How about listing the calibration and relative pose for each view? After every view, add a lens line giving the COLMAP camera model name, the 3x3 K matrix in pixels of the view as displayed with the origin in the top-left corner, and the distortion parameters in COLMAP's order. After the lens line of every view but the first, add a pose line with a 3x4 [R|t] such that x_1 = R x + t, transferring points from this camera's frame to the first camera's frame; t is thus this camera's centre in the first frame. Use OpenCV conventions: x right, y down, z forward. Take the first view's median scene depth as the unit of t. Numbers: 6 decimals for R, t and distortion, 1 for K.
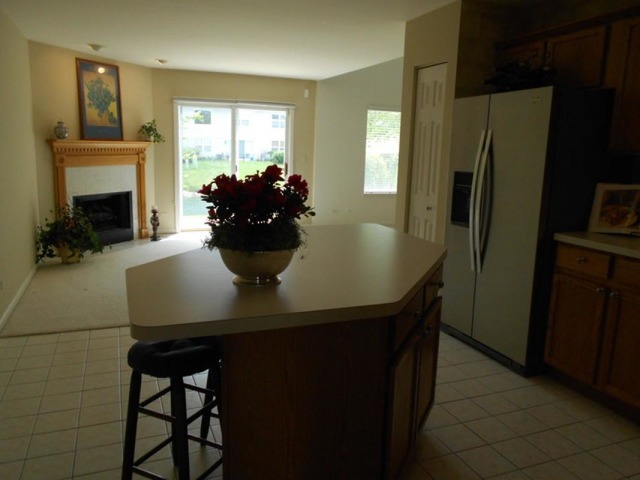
lens RADIAL K [[507.4, 0, 319.5], [0, 507.4, 243.8], [0, 0, 1]] dist [-0.008325, 0.027584]
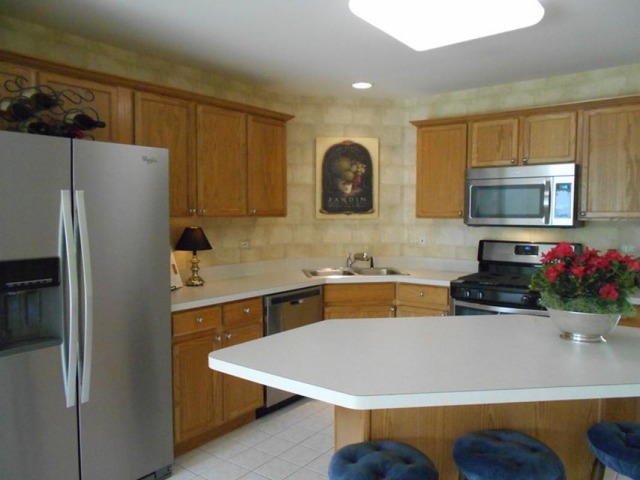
lens RADIAL K [[507.4, 0, 320.3], [0, 507.4, 238.4], [0, 0, 1]] dist [-0.008325, 0.027584]
pose [[-0.488248, -0.067619, 0.870081, -0.970802], [0.154022, 0.974667, 0.162177, -0.511663], [-0.859006, 0.213194, -0.465465, 2.418605]]
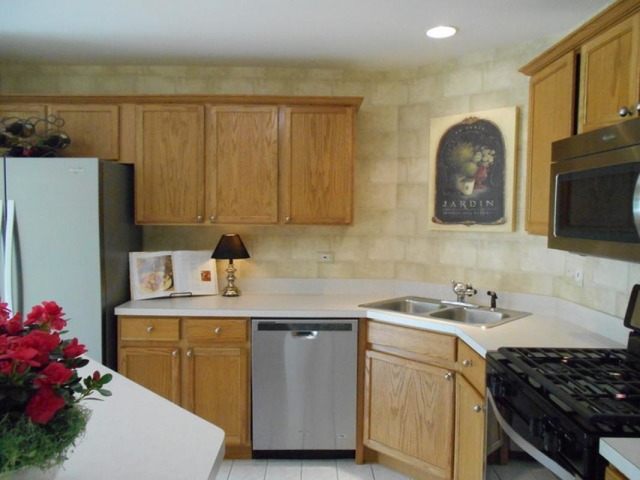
lens RADIAL K [[507.4, 0, 319.7], [0, 507.4, 239.1], [0, 0, 1]] dist [-0.008325, 0.027584]
pose [[0.385920, -0.062999, 0.920379, -0.539347], [0.171933, 0.985098, -0.004663, -0.160582], [-0.906369, 0.160043, 0.391001, 0.517634]]
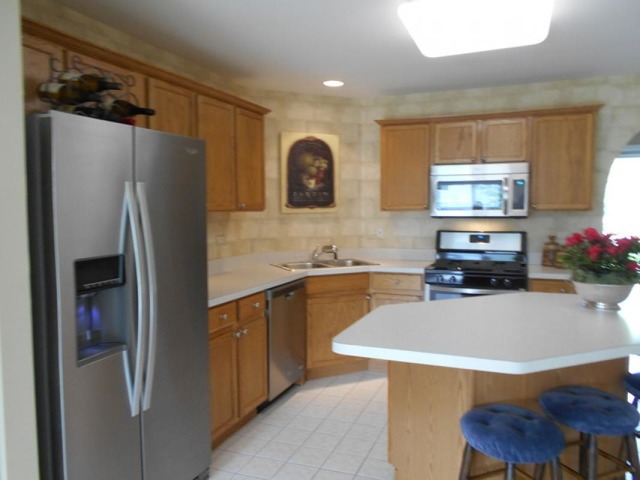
lens RADIAL K [[507.4, 0, 324.1], [0, 507.4, 238.2], [0, 0, 1]] dist [-0.008325, 0.027584]
pose [[-0.710849, -0.059869, 0.700792, -0.637746], [0.124651, 0.969875, 0.209297, -0.601616], [-0.692211, 0.236133, -0.681971, 2.966666]]
